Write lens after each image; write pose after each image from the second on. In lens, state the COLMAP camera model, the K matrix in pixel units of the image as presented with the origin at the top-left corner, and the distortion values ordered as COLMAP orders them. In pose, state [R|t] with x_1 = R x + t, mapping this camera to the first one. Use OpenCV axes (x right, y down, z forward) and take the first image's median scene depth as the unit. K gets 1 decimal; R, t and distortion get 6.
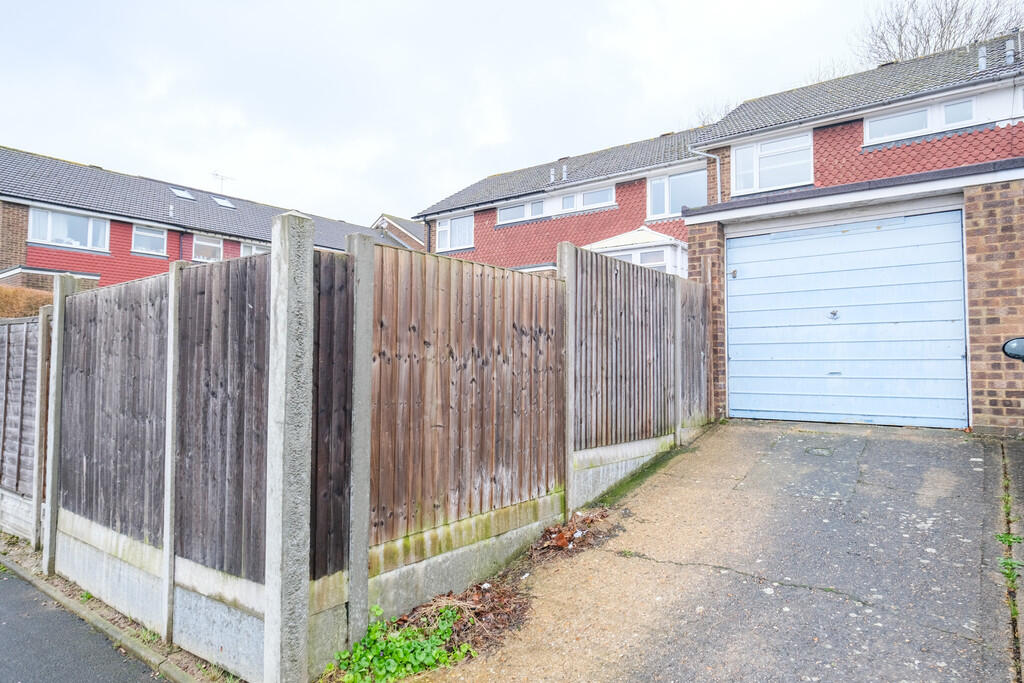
lens RADIAL K [[633.3, 0, 510.3], [0, 633.3, 341.9], [0, 0, 1]] dist [0.007831, 0.001274]
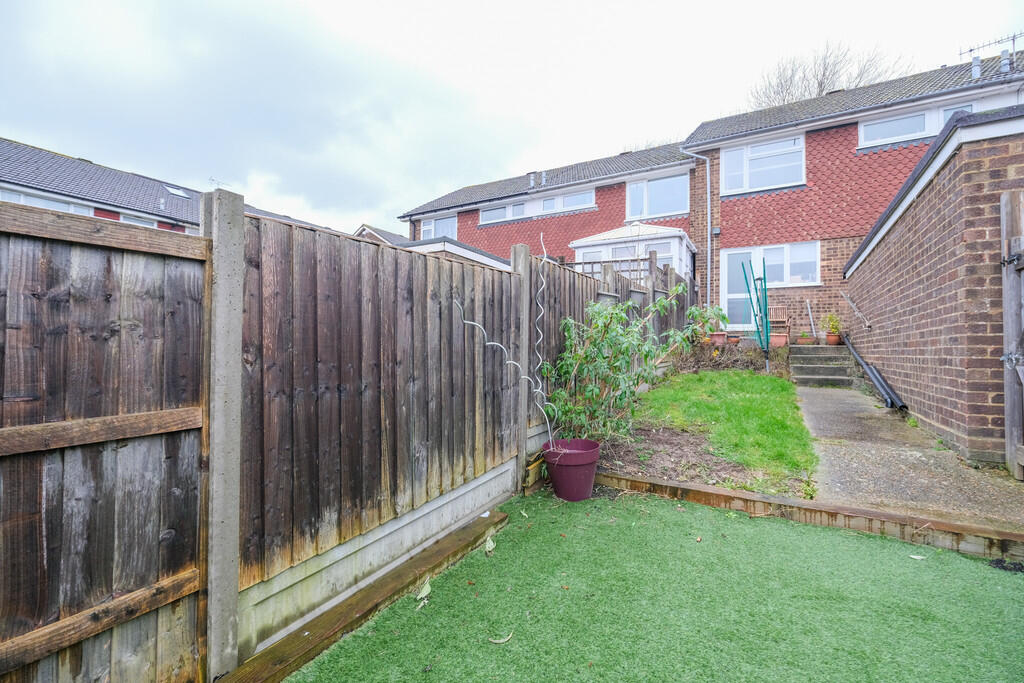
lens RADIAL K [[441.9, 0, 518.4], [0, 441.9, 342.6], [0, 0, 1]] dist [-0.003722, -0.000034]
pose [[0.988638, 0.004442, 0.150248, -0.080196], [-0.008699, 0.999579, 0.027692, -0.000822], [-0.150062, -0.028684, 0.988260, 0.256297]]
